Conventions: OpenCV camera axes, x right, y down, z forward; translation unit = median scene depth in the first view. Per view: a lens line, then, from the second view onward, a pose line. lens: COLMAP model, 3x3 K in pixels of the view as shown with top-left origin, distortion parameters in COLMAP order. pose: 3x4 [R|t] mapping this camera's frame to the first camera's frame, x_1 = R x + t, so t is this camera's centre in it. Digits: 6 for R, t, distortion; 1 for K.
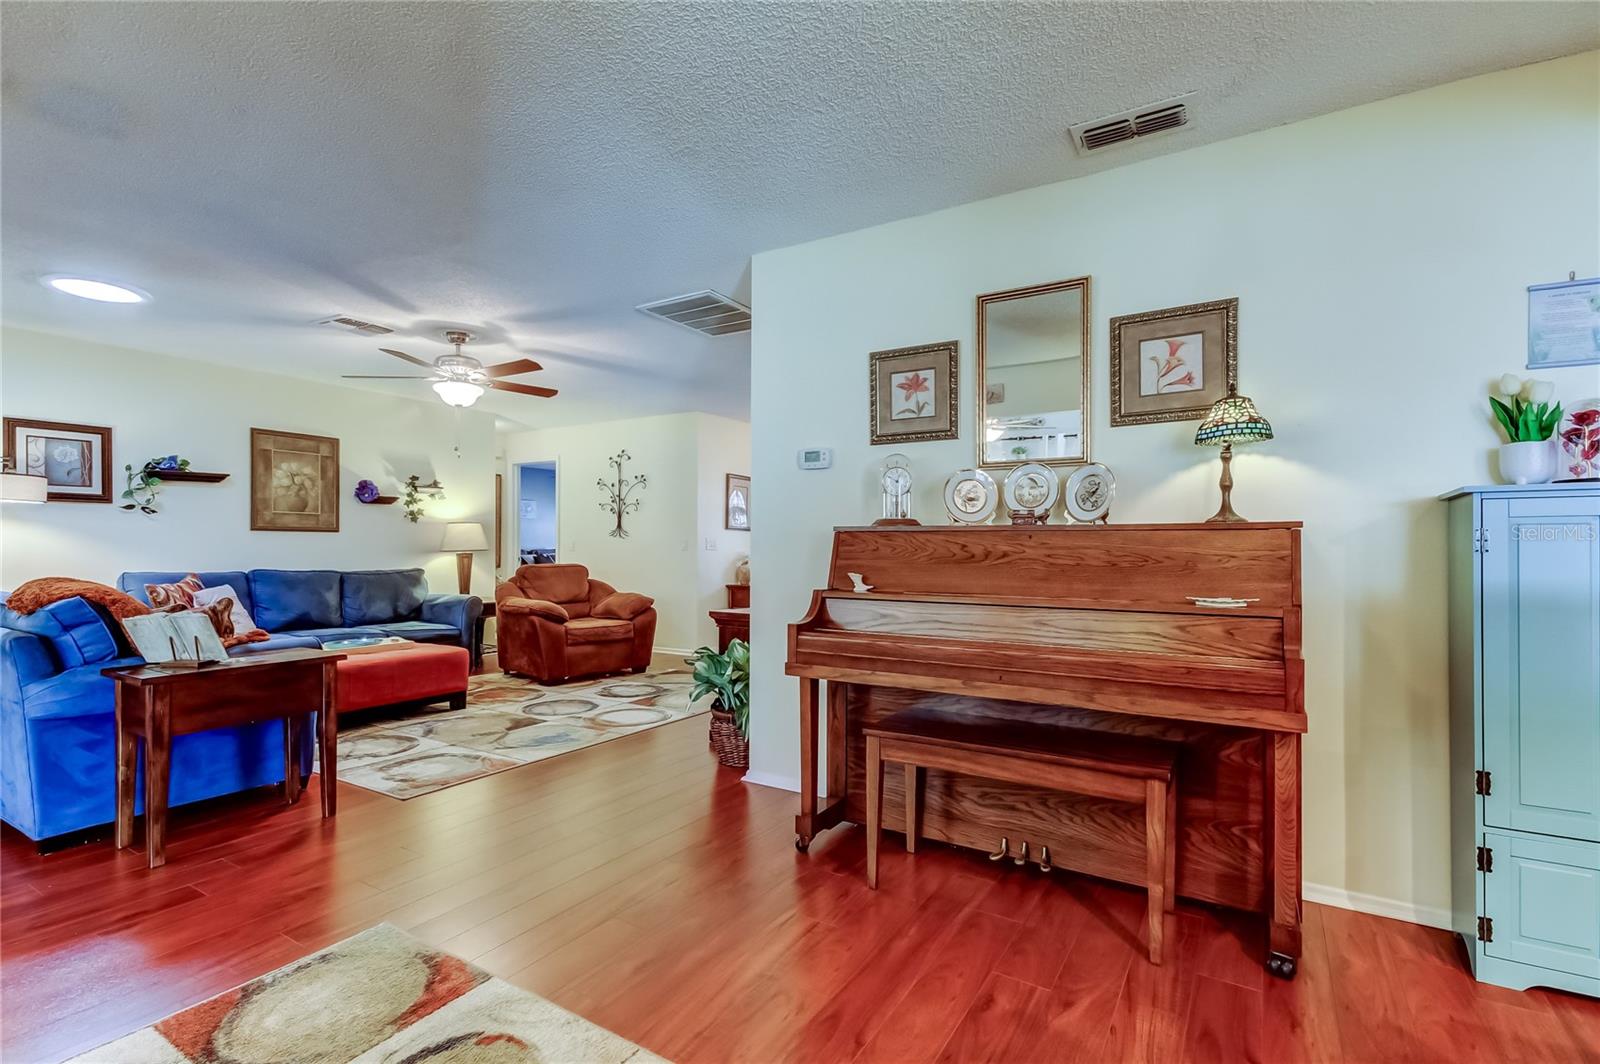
lens RADIAL K [[734.6, 0, 804.6], [0, 734.6, 540.7], [0, 0, 1]] dist [0.001031, 0.000102]
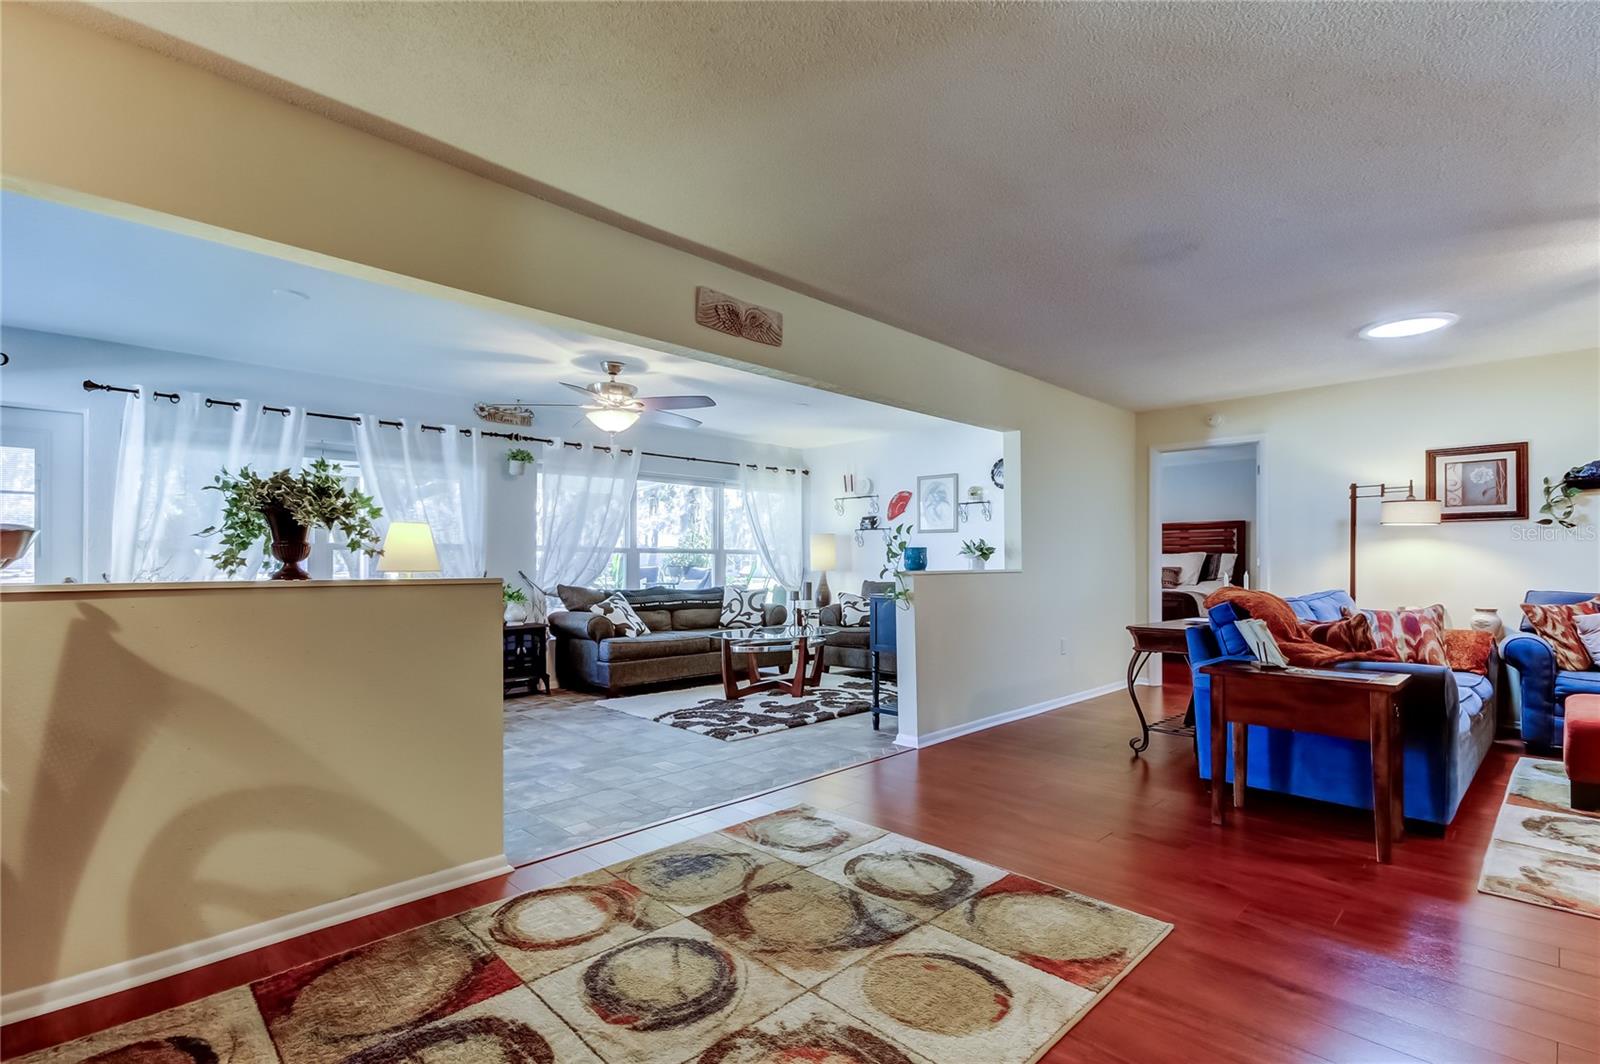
lens RADIAL K [[734.6, 0, 804.6], [0, 734.6, 540.7], [0, 0, 1]] dist [0.001031, 0.000102]
pose [[-0.236895, -0.030409, -0.971059, 0.236252], [0.004735, 0.999462, -0.032453, 0.004803], [0.971524, -0.012286, -0.236624, 0.310653]]
